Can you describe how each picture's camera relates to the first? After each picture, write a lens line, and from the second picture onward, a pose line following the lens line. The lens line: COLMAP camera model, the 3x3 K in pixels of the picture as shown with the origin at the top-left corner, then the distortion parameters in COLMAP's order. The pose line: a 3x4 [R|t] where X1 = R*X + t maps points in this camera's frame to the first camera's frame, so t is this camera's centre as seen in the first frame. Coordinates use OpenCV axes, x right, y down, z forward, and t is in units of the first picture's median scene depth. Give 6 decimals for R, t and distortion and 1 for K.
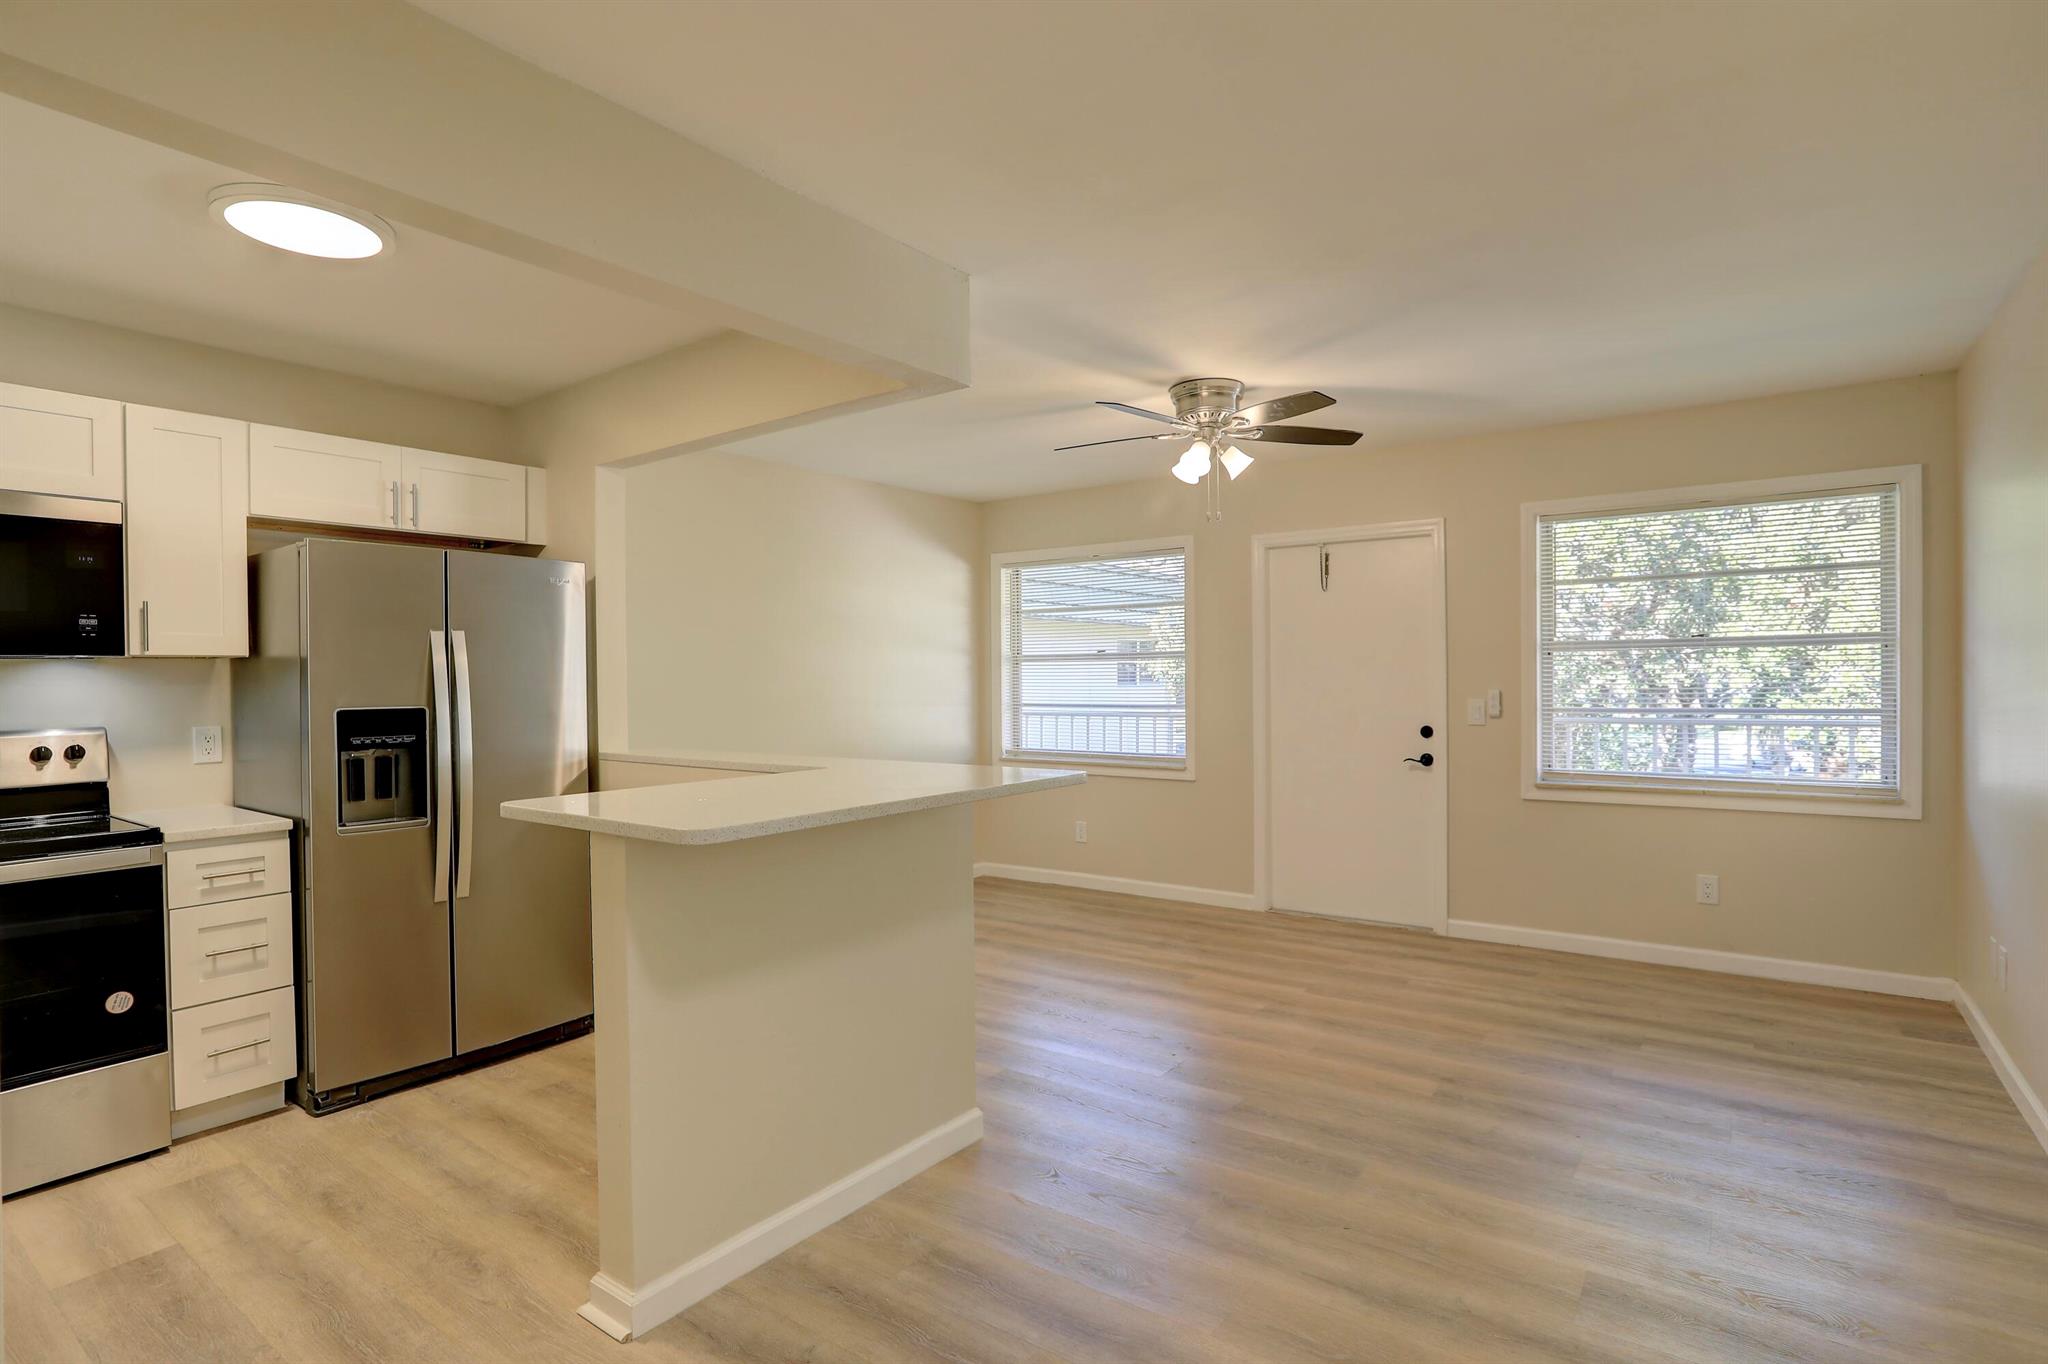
lens RADIAL K [[1019.4, 0, 1024.0], [0, 1019.4, 682.0], [0, 0, 1]] dist [-0.049693, 0.024428]
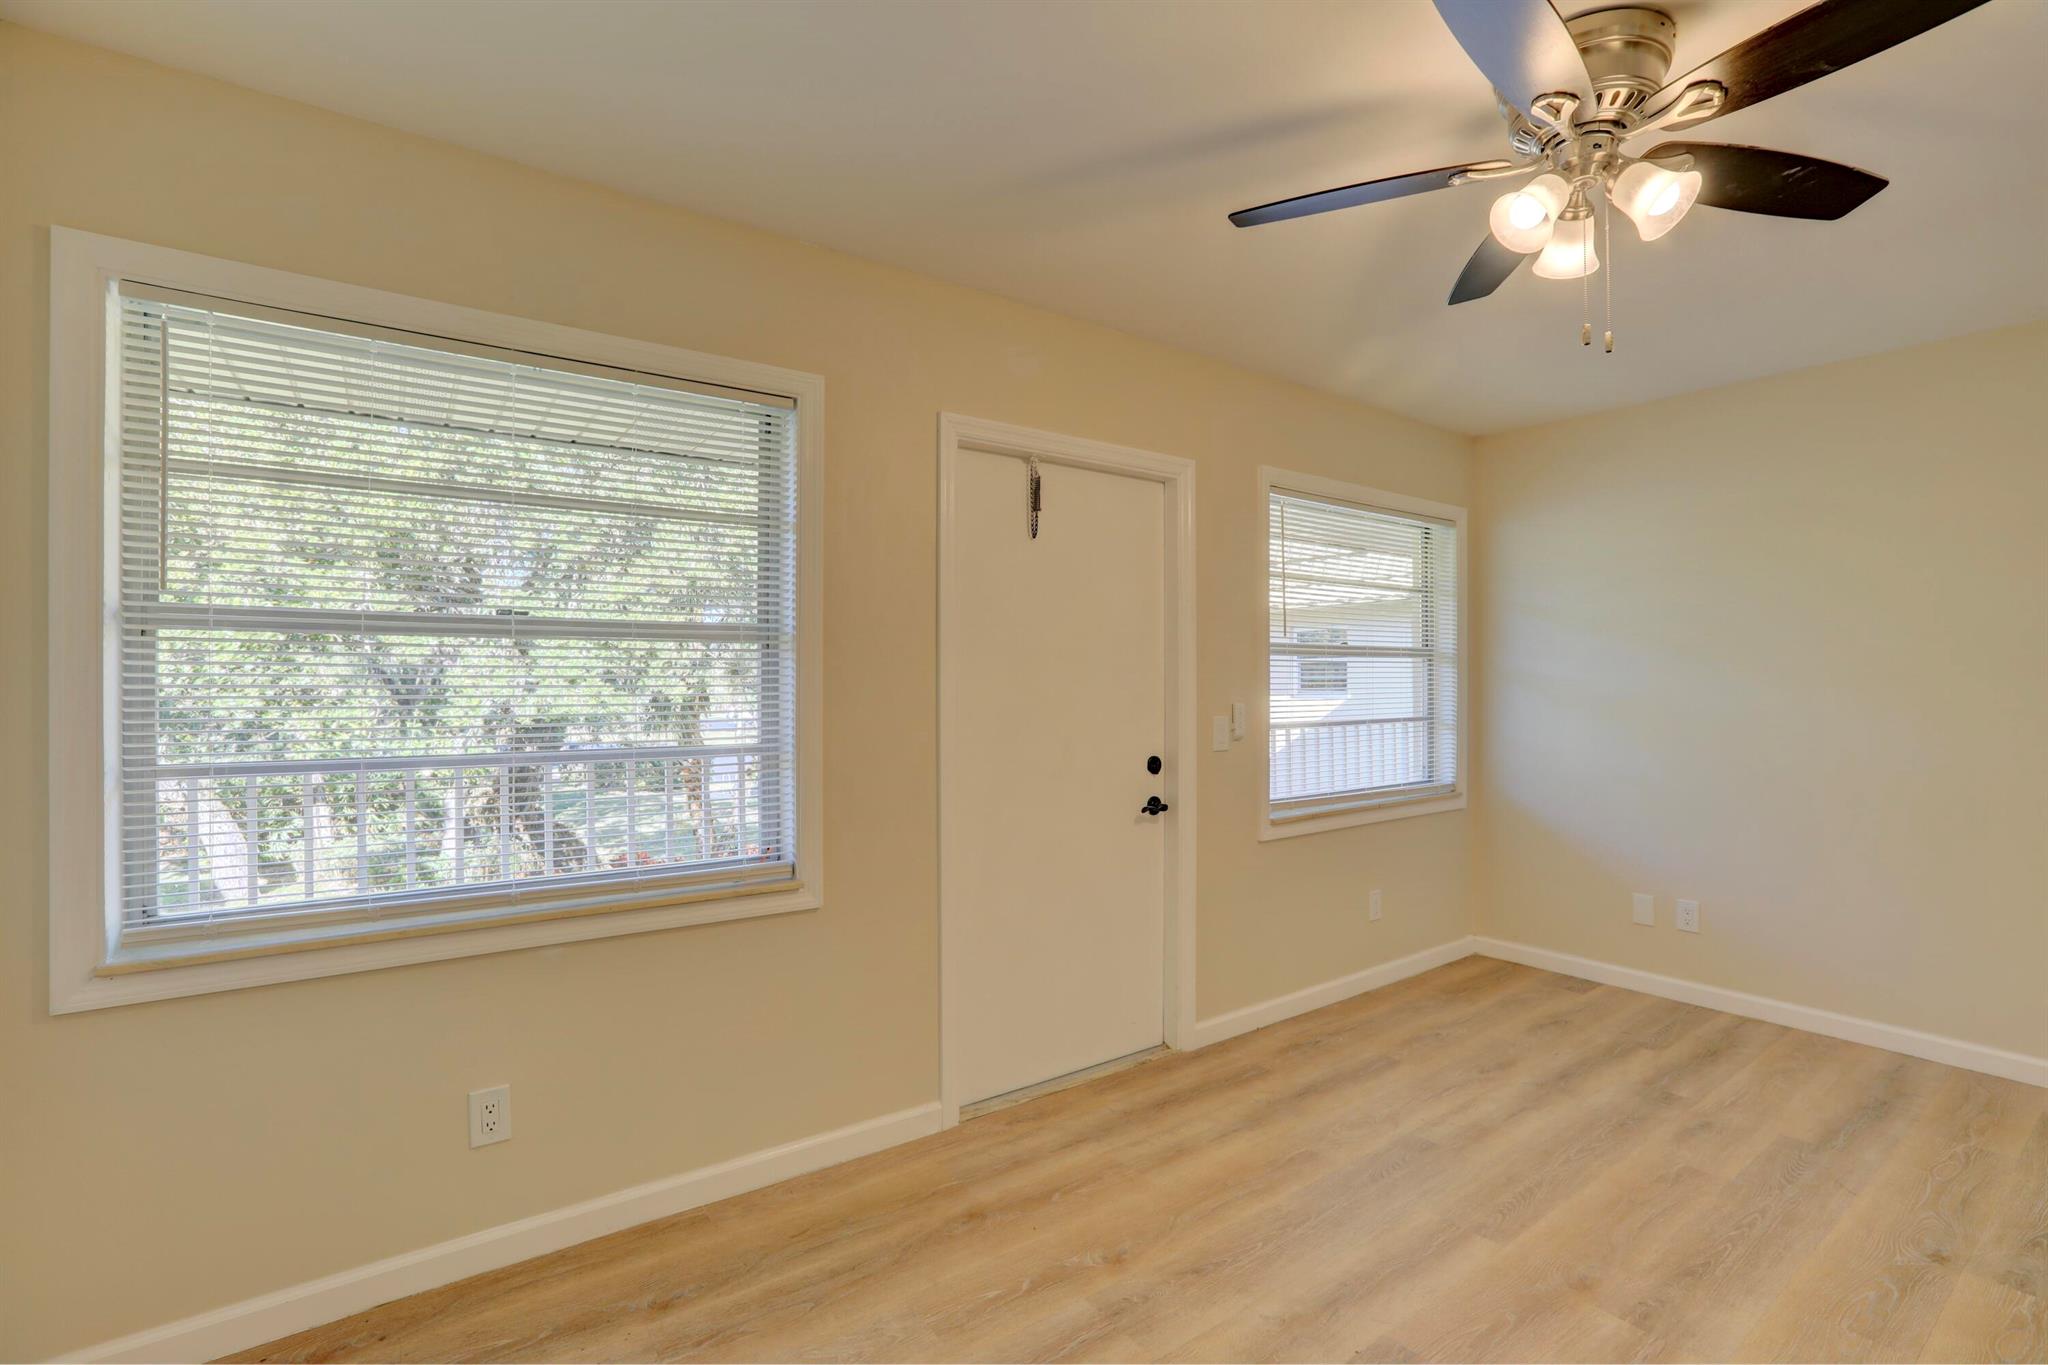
lens RADIAL K [[931.2, 0, 1024.0], [0, 931.2, 682.5], [0, 0, 1]] dist [-0.052352, 0.015499]
pose [[0.309101, 0.006100, 0.951010, -0.307716], [-0.000560, 0.999980, -0.006232, -0.003471], [-0.951029, 0.001394, 0.309098, 1.169391]]
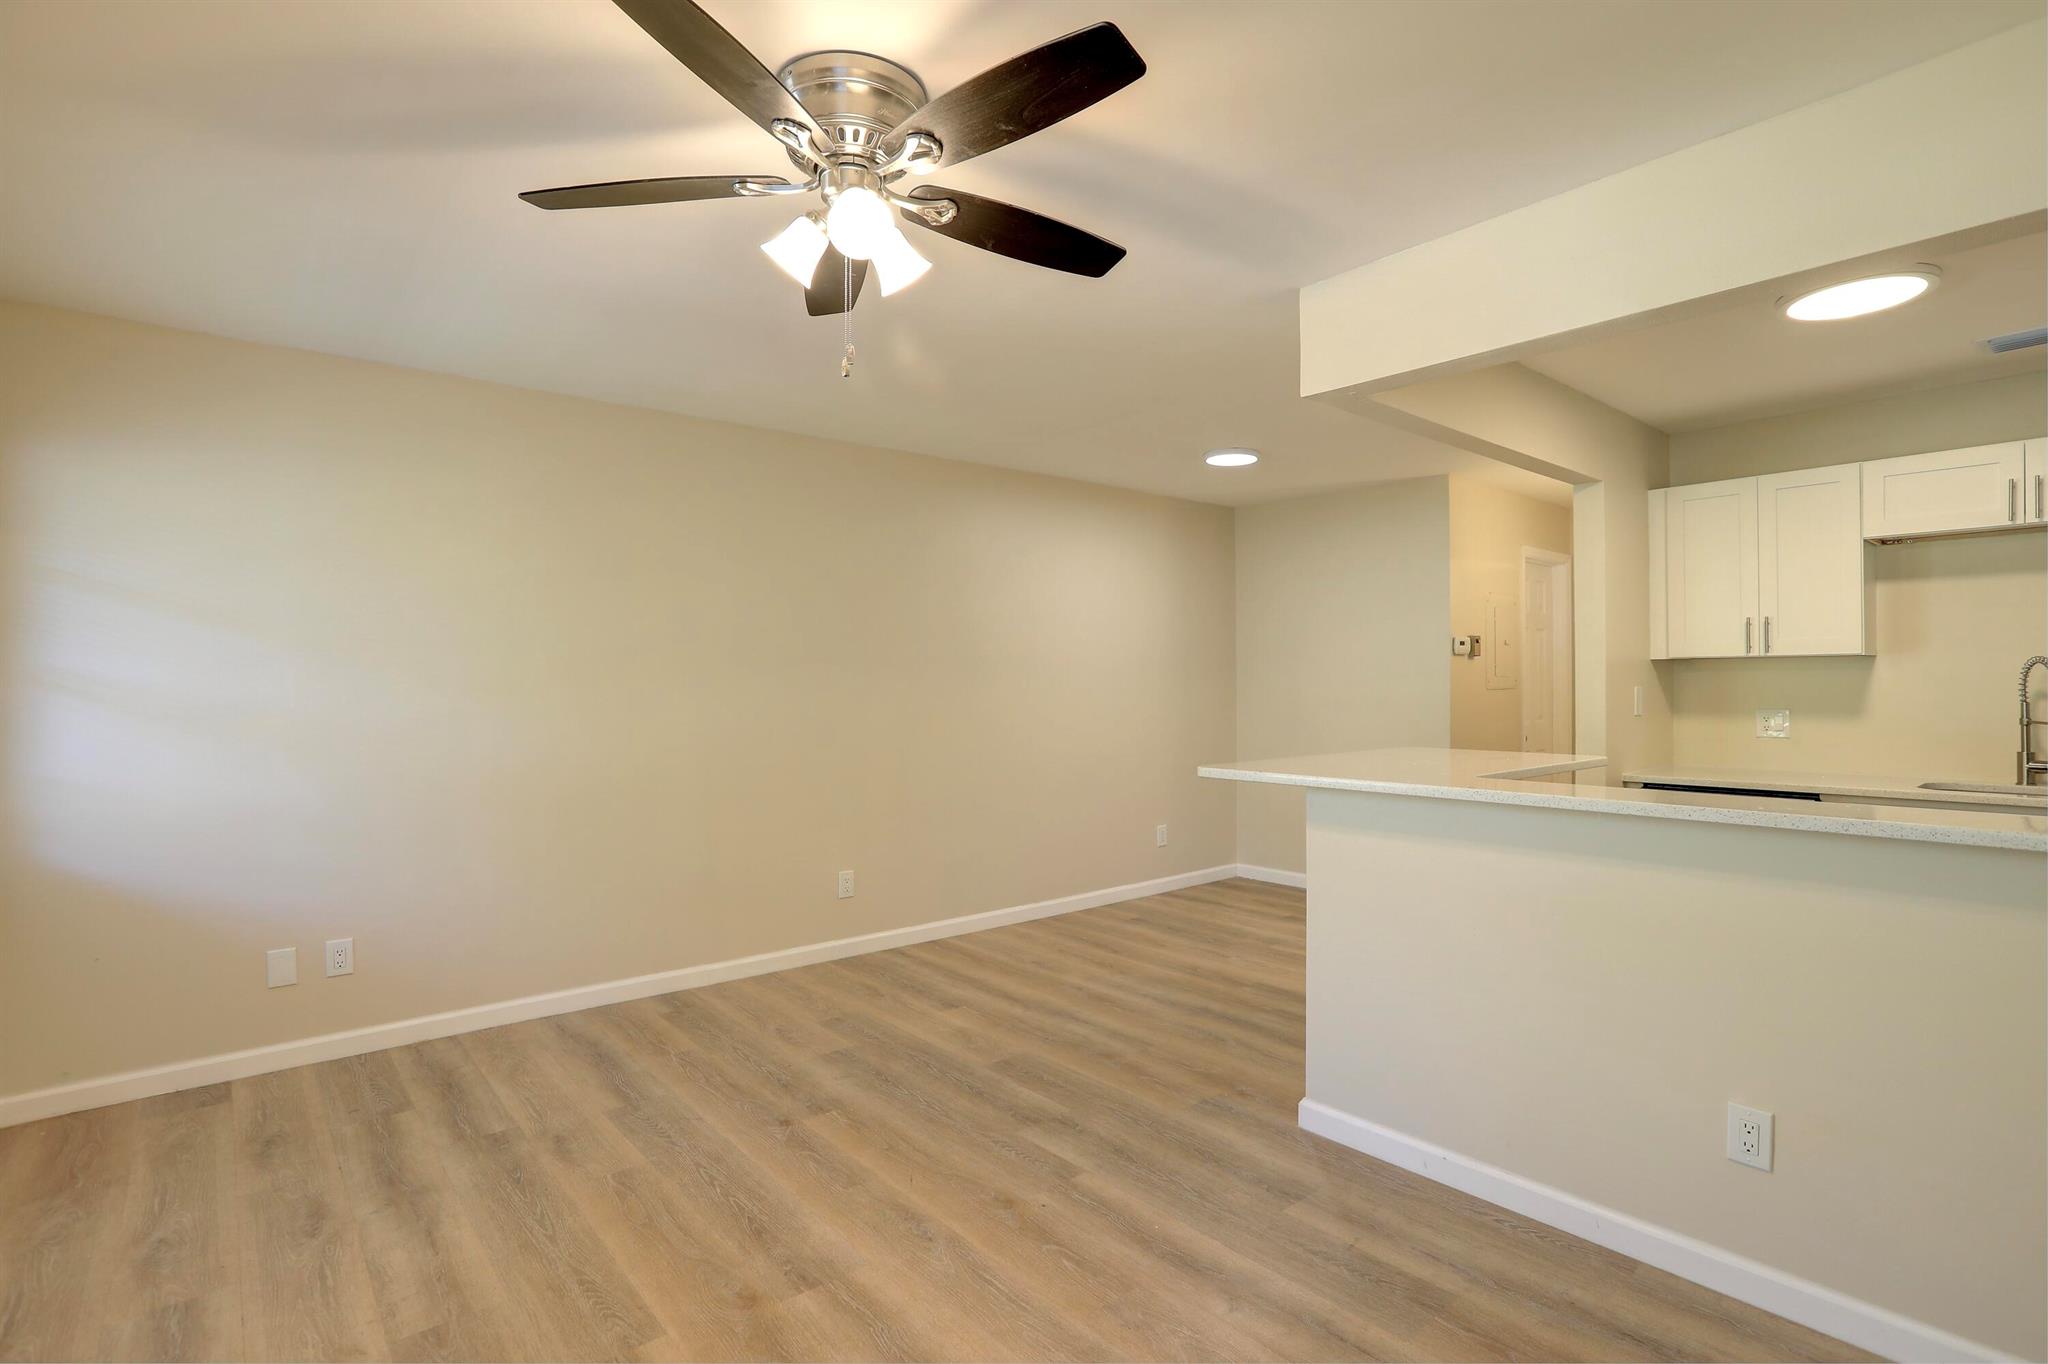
lens RADIAL K [[992.6, 0, 1024.0], [0, 992.6, 682.0], [0, 0, 1]] dist [-0.046505, 0.019934]
pose [[-0.971094, 0.016499, 0.238124, -0.010224], [0.016946, 0.999856, -0.000173, -0.004724], [-0.238093, 0.003867, -0.971235, 1.505749]]
